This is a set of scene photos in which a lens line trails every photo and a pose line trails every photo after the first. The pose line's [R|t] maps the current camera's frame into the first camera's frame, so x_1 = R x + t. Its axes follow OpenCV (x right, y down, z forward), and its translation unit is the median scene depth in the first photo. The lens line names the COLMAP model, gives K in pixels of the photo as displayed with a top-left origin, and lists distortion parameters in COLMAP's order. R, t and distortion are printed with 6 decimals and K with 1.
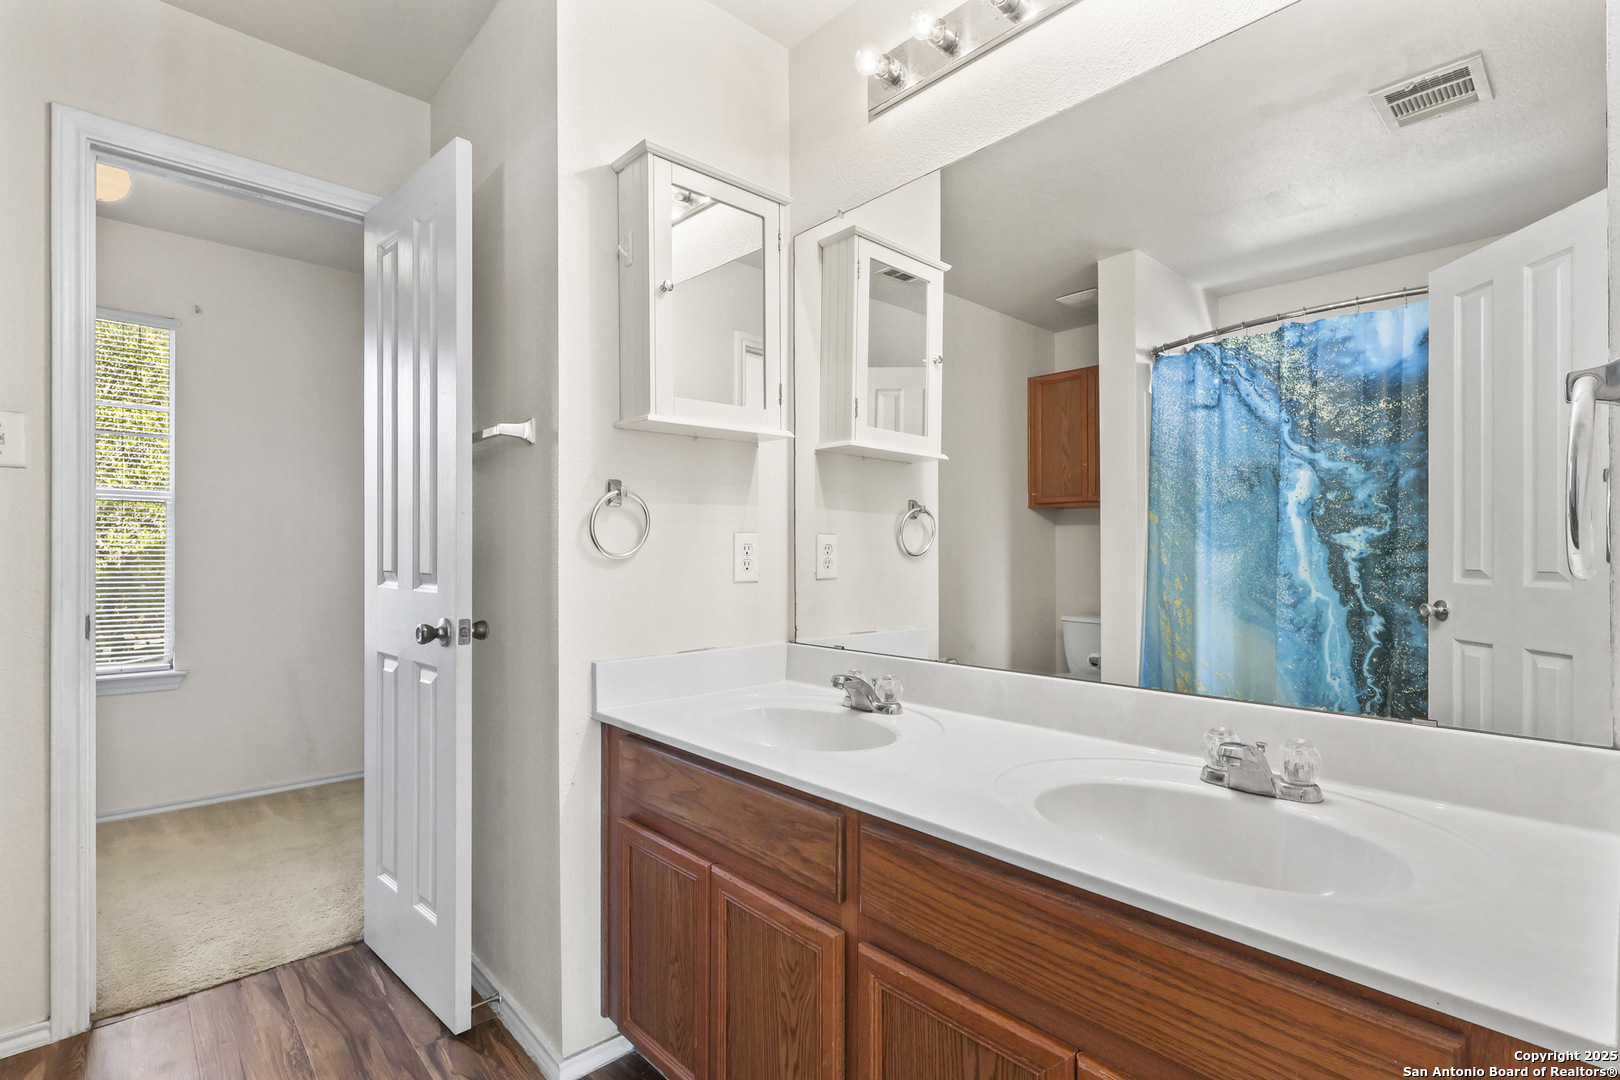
lens RADIAL K [[752.7, 0, 805.7], [0, 752.7, 544.4], [0, 0, 1]] dist [0.000651, 0.000988]
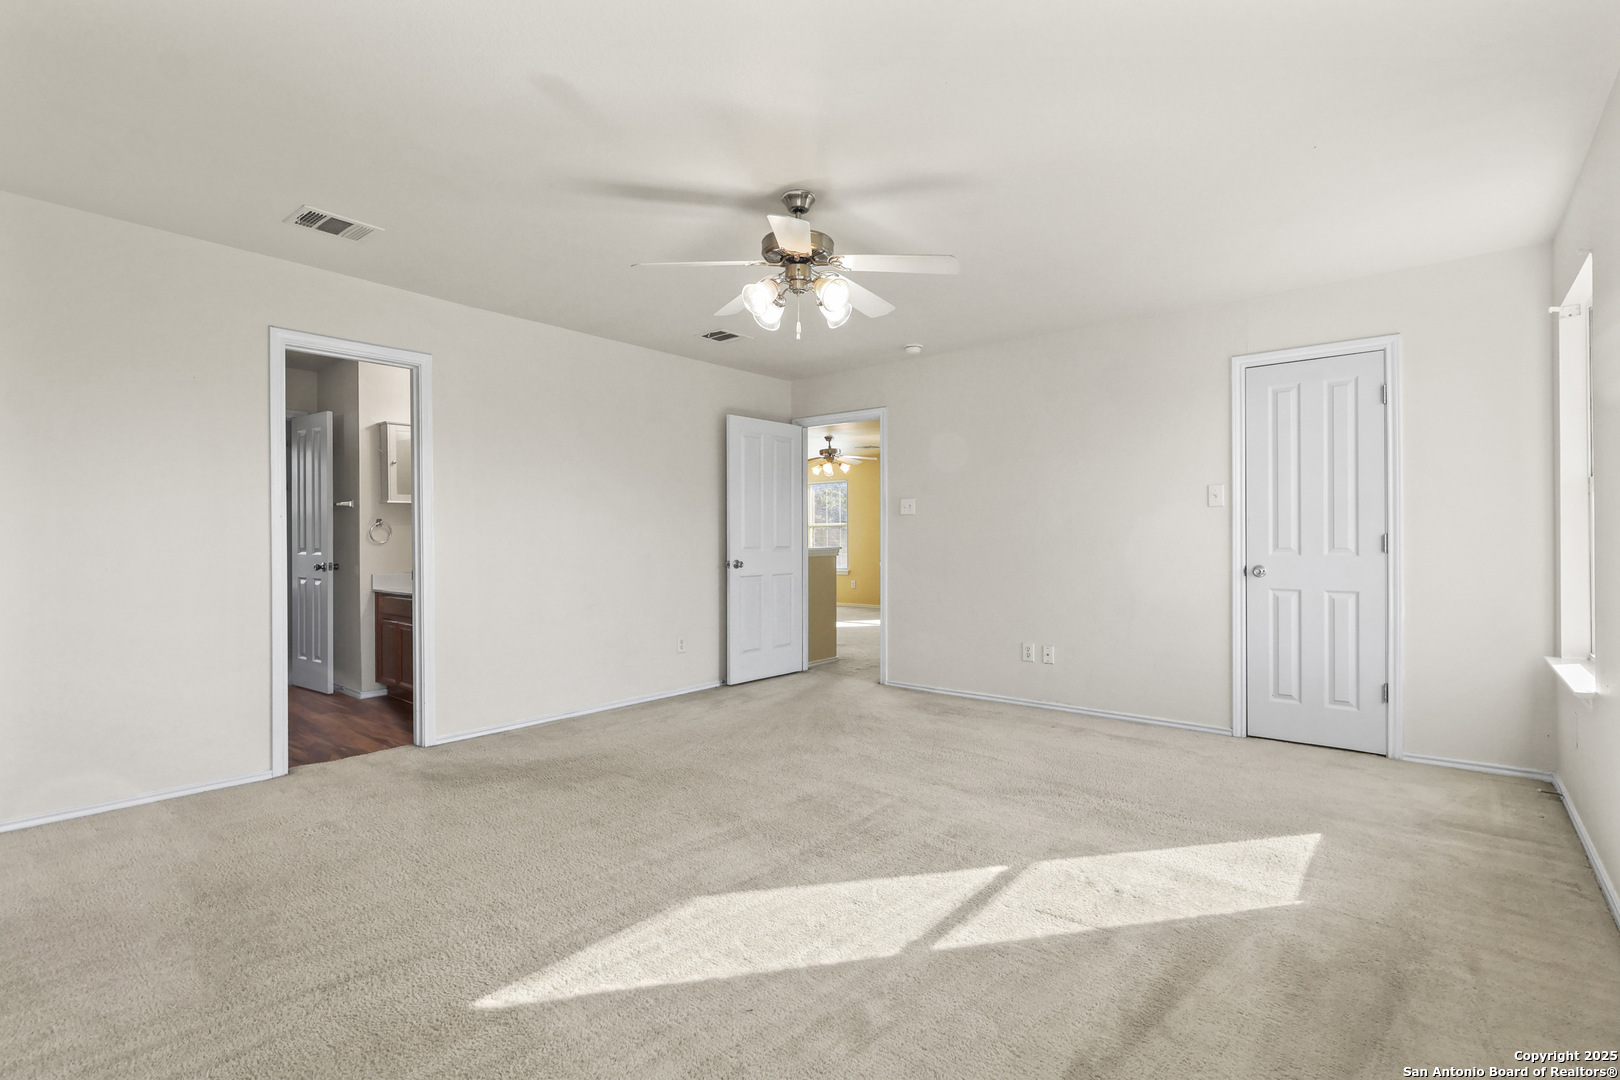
lens RADIAL K [[752.7, 0, 815.6], [0, 752.7, 535.4], [0, 0, 1]] dist [0.000651, 0.000988]
pose [[0.991704, -0.004999, 0.128442, 1.145132], [0.004954, 0.999988, 0.000668, -0.005334], [-0.128444, -0.000026, 0.991717, -2.364392]]
